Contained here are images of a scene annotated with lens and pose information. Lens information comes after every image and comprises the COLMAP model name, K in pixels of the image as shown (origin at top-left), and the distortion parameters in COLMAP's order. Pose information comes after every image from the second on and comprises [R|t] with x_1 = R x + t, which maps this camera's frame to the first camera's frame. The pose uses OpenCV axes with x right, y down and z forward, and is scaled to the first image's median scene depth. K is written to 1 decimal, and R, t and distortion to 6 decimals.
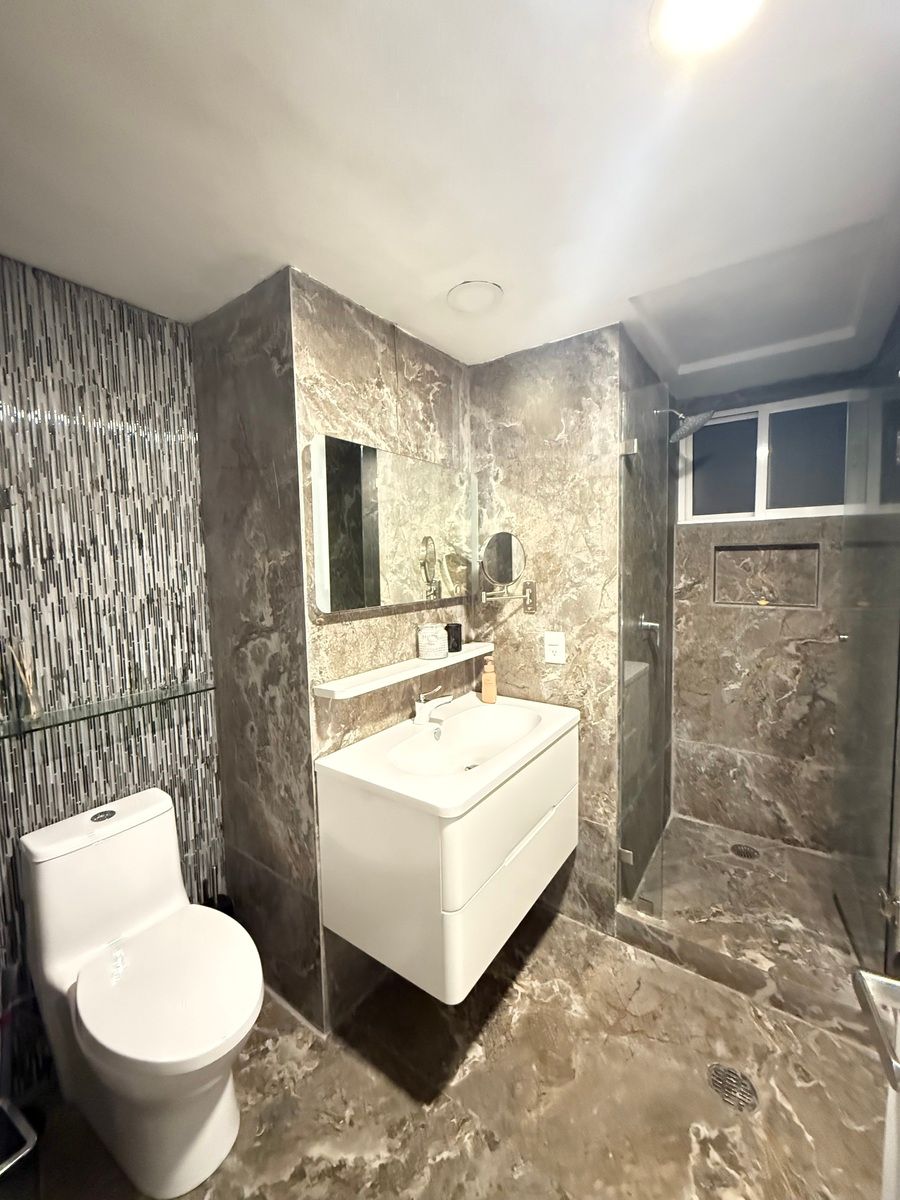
lens RADIAL K [[479.0, 0, 448.1], [0, 479.0, 599.0], [0, 0, 1]] dist [-0.000657, 0.000983]
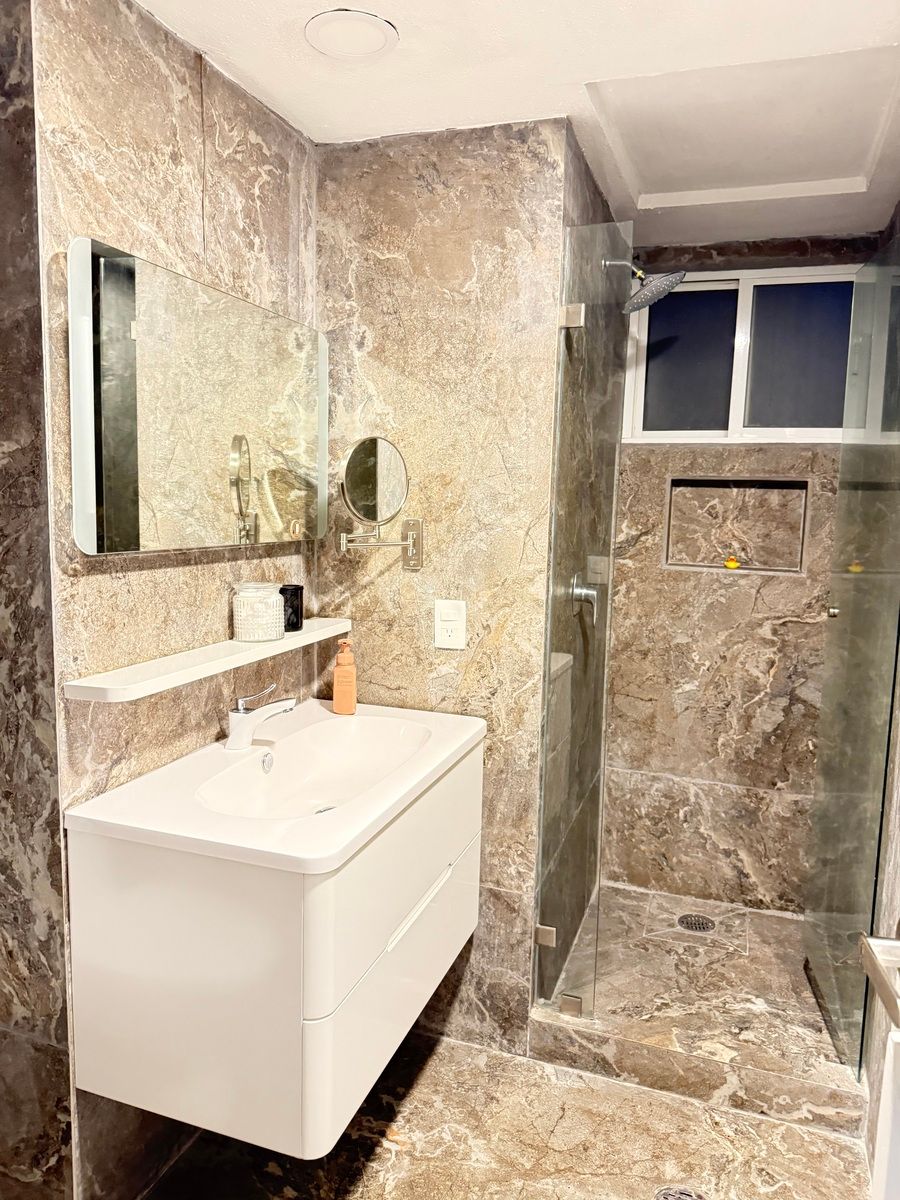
lens RADIAL K [[852.0, 0, 446.7], [0, 852.0, 608.6], [0, 0, 1]] dist [0.042531, -0.046941]
pose [[0.960482, 0.009688, 0.278175, -0.099740], [-0.024706, 0.998417, 0.050533, 0.023875], [-0.277245, -0.055409, 0.959200, -0.085978]]
